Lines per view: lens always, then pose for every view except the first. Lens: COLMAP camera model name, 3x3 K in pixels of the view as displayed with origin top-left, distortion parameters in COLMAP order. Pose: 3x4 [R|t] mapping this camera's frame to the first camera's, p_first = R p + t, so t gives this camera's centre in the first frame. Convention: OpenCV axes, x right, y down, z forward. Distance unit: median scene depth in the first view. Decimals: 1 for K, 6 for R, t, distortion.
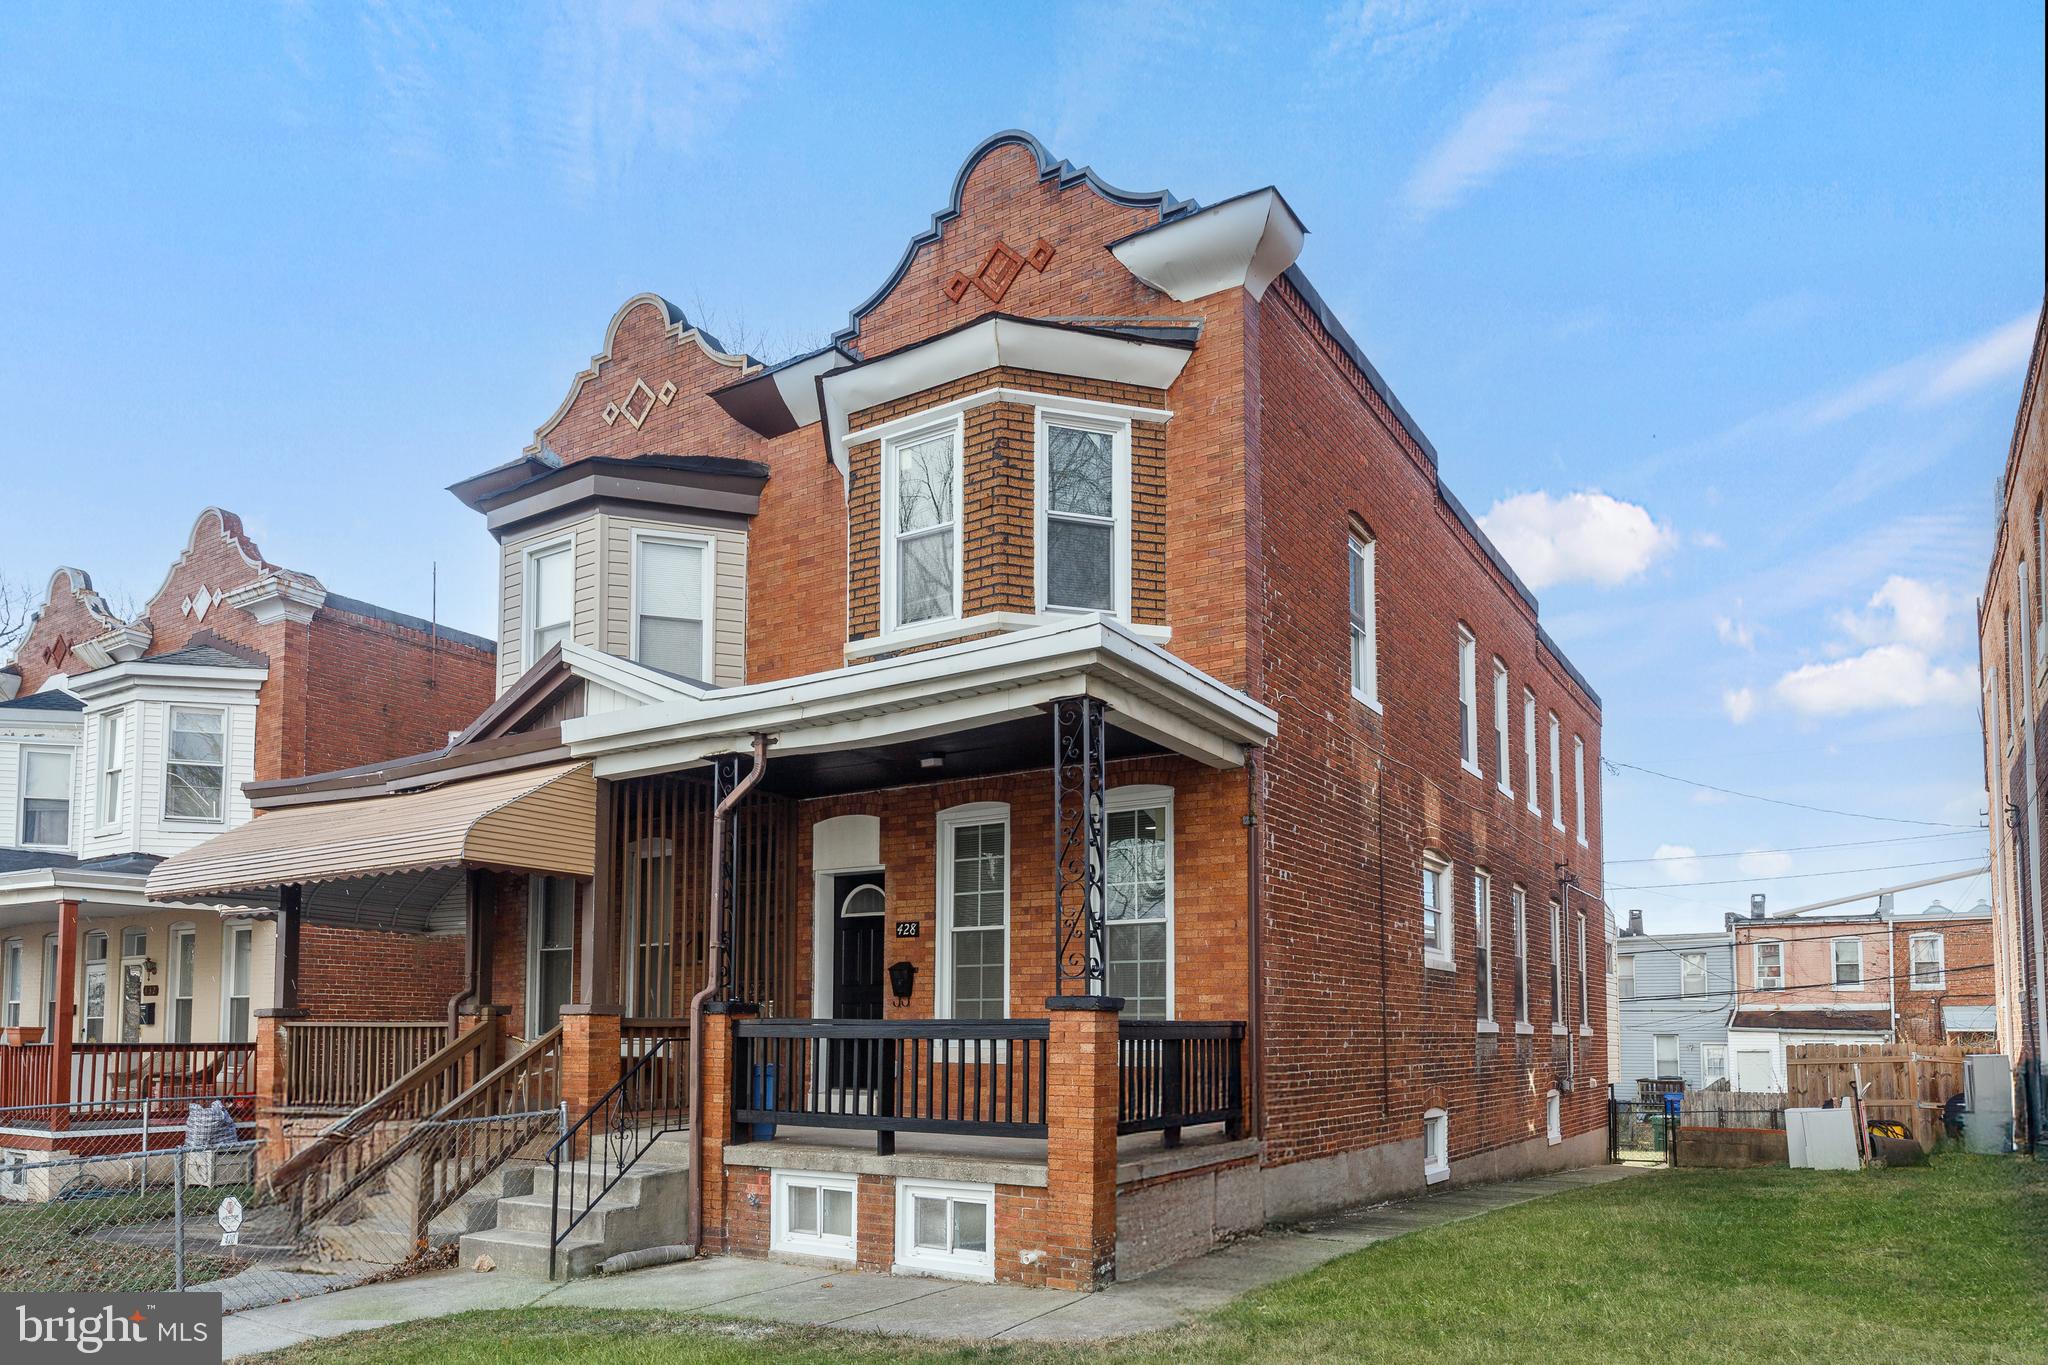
lens RADIAL K [[1269.2, 0, 1024.0], [0, 1269.2, 682.5], [0, 0, 1]] dist [0.008181, 0.000453]
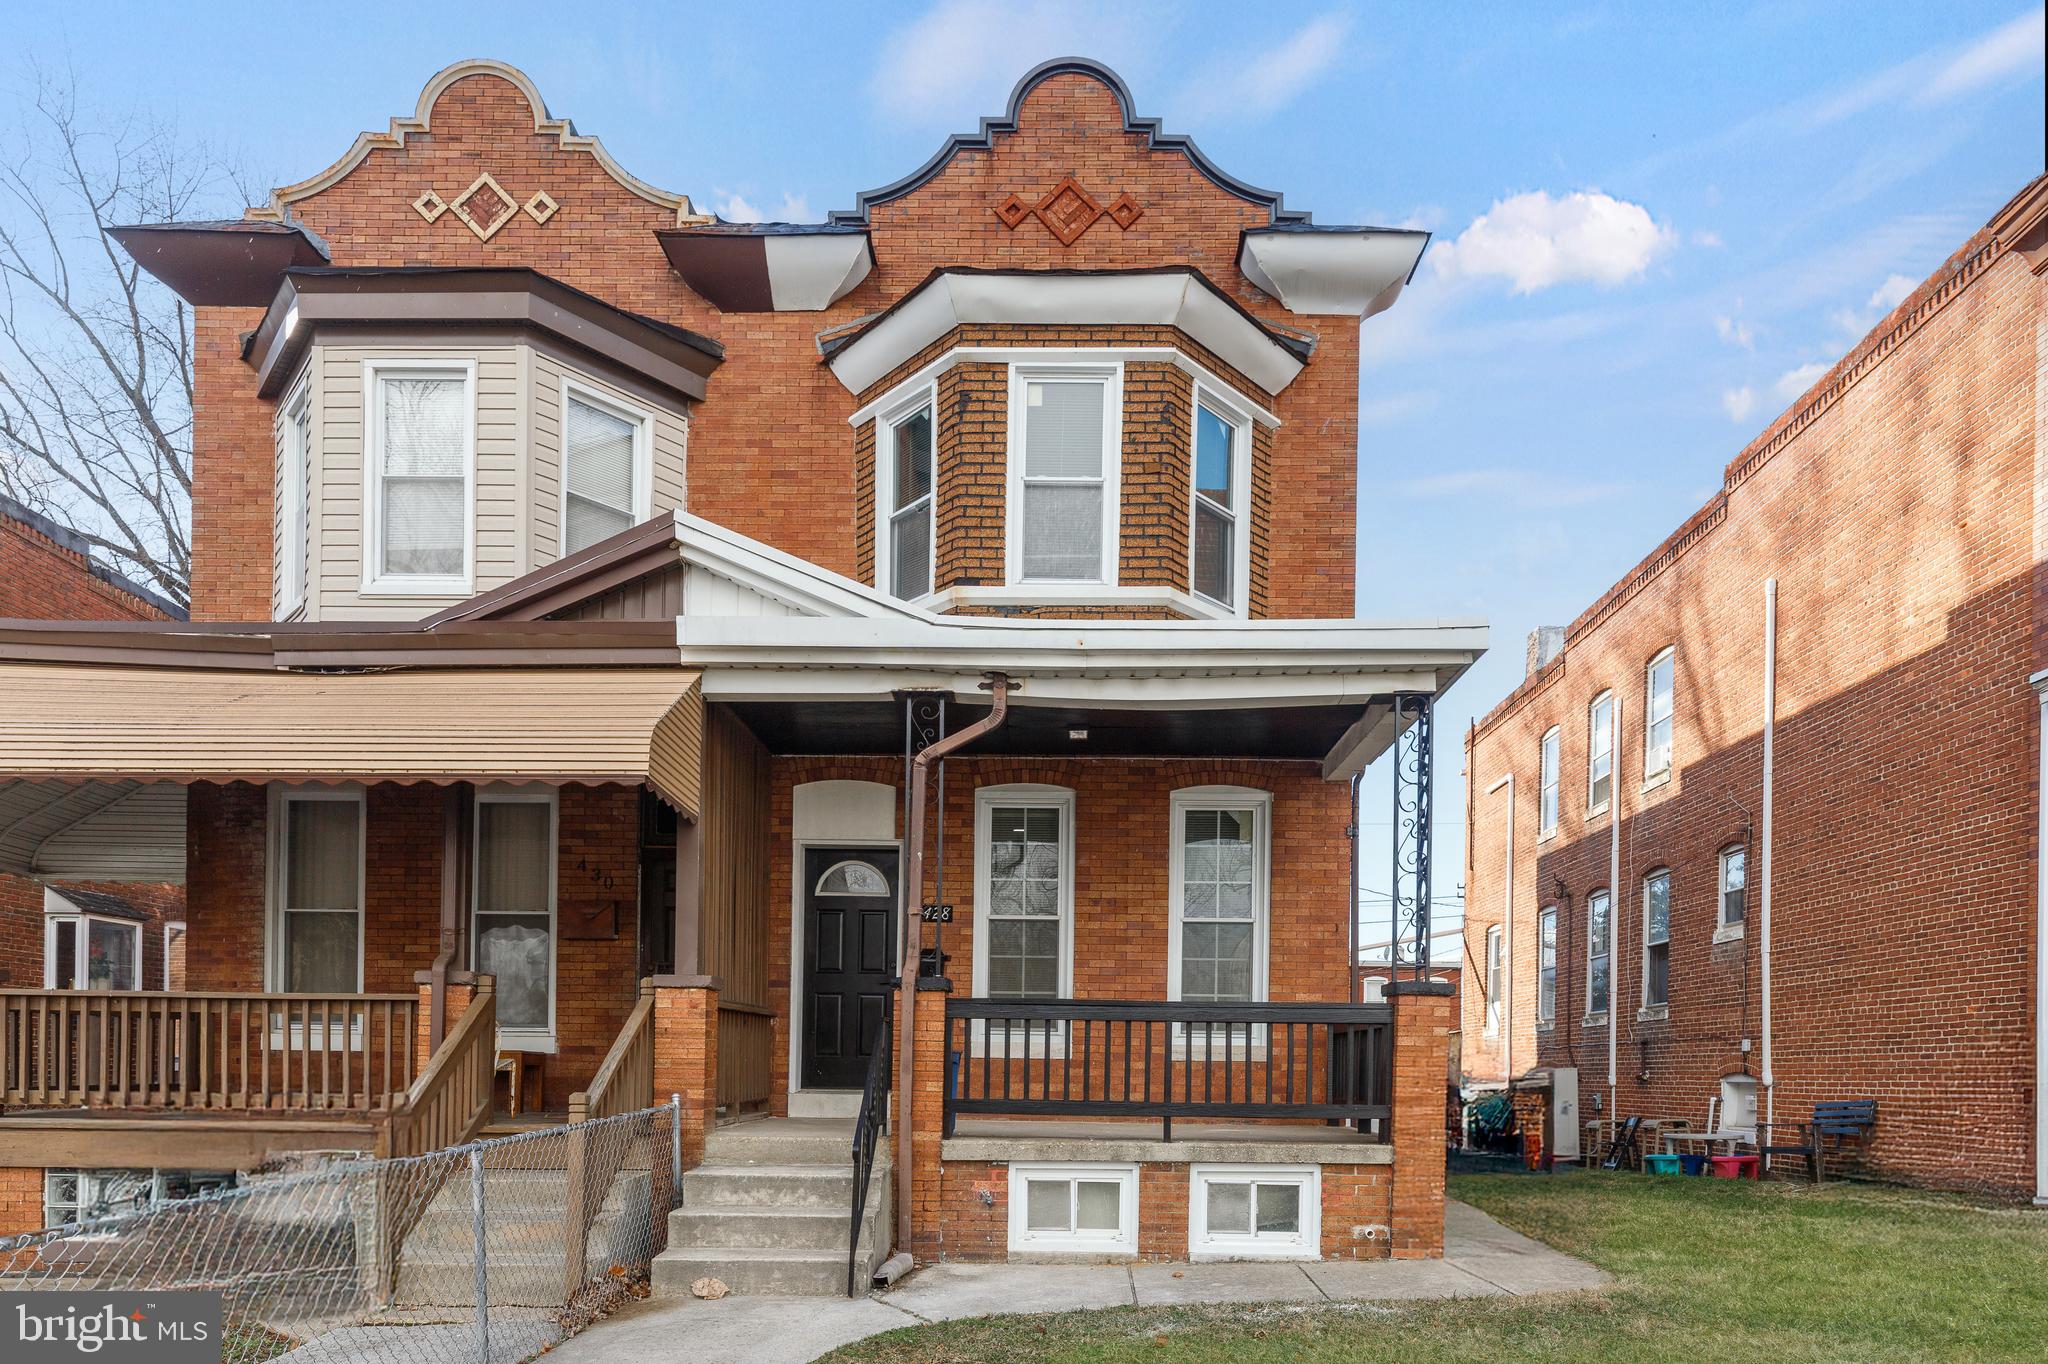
lens RADIAL K [[1324.7, 0, 1024.7], [0, 1324.7, 794.8], [0, 0, 1]] dist [0.003984, 0.002869]
pose [[0.849973, 0.115391, 0.514035, -0.559656], [-0.149521, 0.988433, 0.025354, 0.082135], [-0.505163, -0.098409, 0.857395, 0.179549]]
